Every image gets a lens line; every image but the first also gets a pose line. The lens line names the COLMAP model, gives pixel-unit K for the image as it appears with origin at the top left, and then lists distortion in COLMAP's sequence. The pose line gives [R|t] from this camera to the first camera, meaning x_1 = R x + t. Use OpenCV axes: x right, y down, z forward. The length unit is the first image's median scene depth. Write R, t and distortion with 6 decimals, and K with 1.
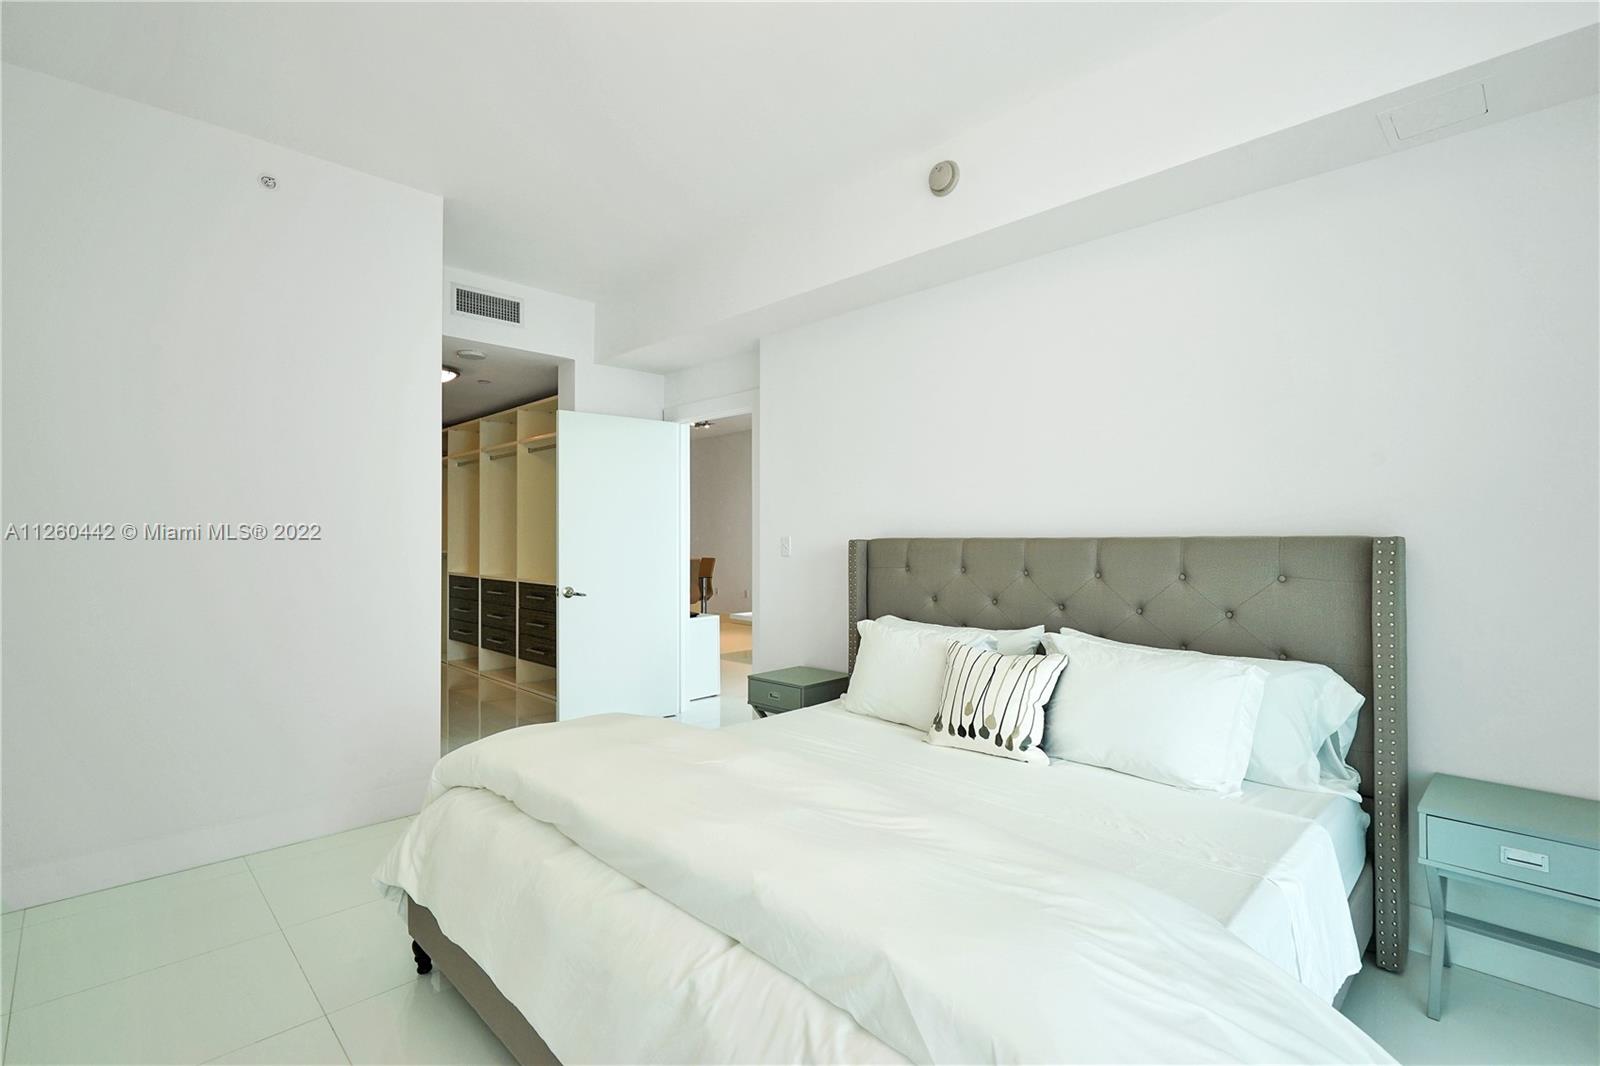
lens RADIAL K [[733.2, 0, 803.6], [0, 733.2, 532.4], [0, 0, 1]] dist [0.002327, -0.001525]
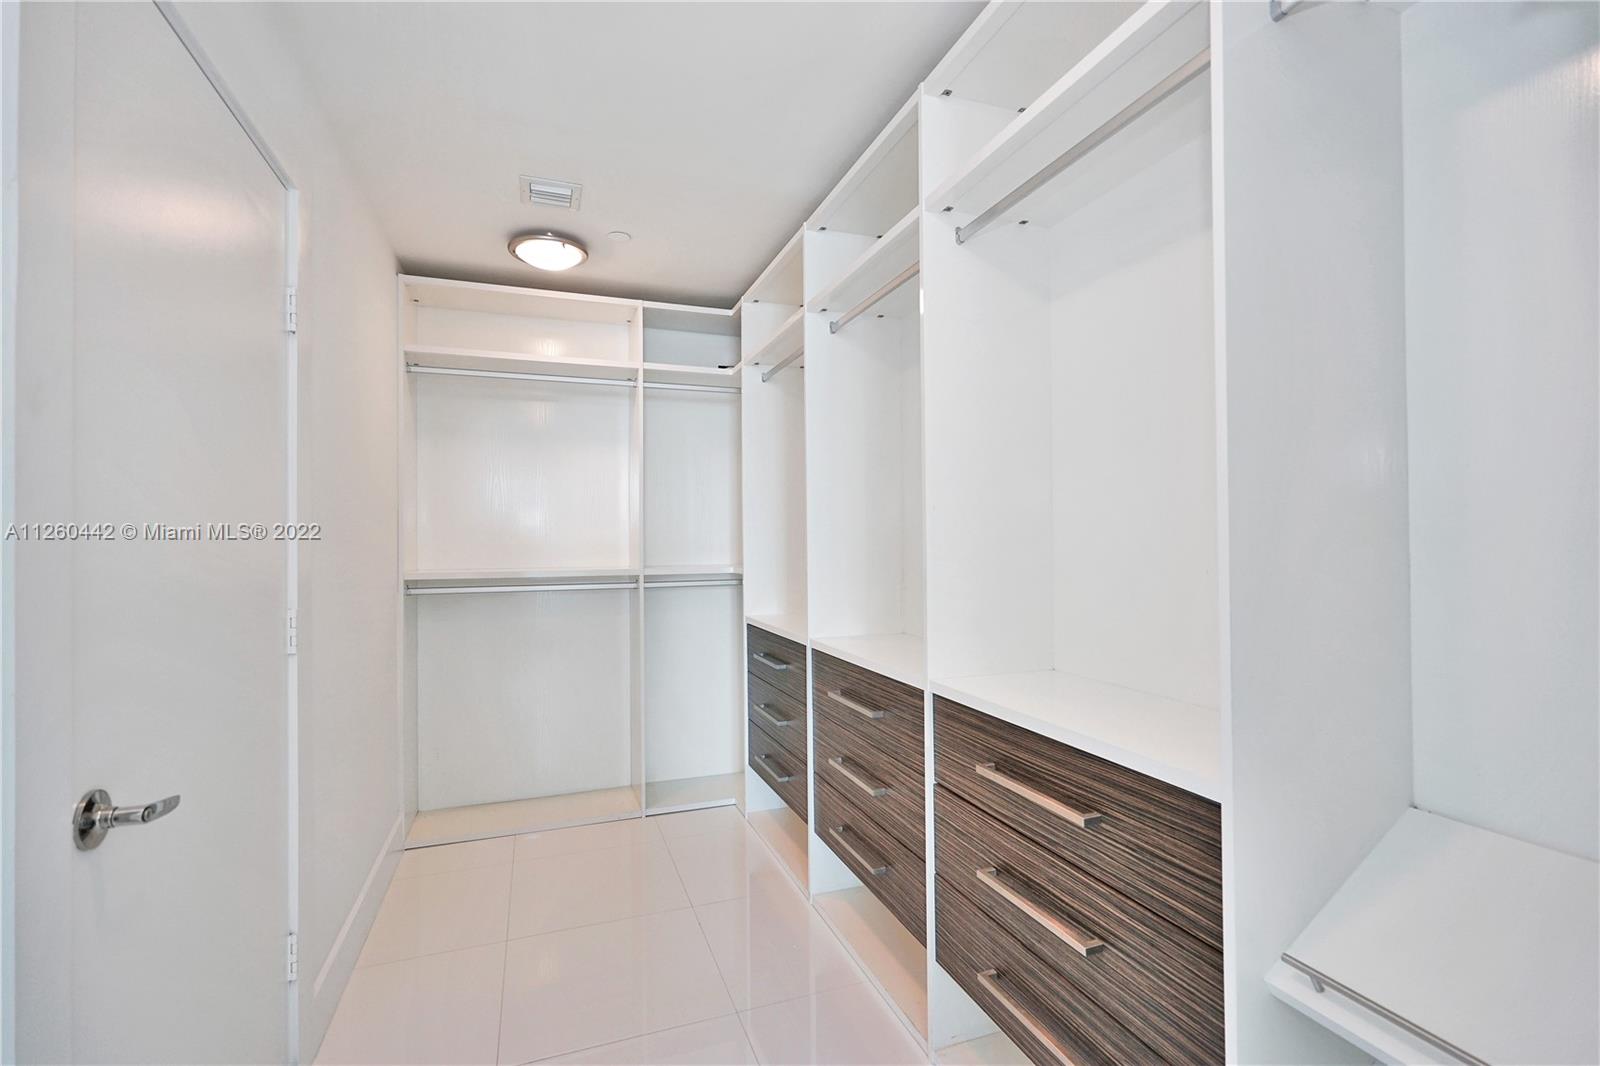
lens RADIAL K [[733.2, 0, 800.1], [0, 733.2, 535.7], [0, 0, 1]] dist [0.002327, -0.001525]
pose [[0.909908, -0.013129, -0.414603, -0.288660], [0.011945, 0.999914, -0.005448, 0.006395], [0.414639, 0.000005, 0.909986, 0.655574]]
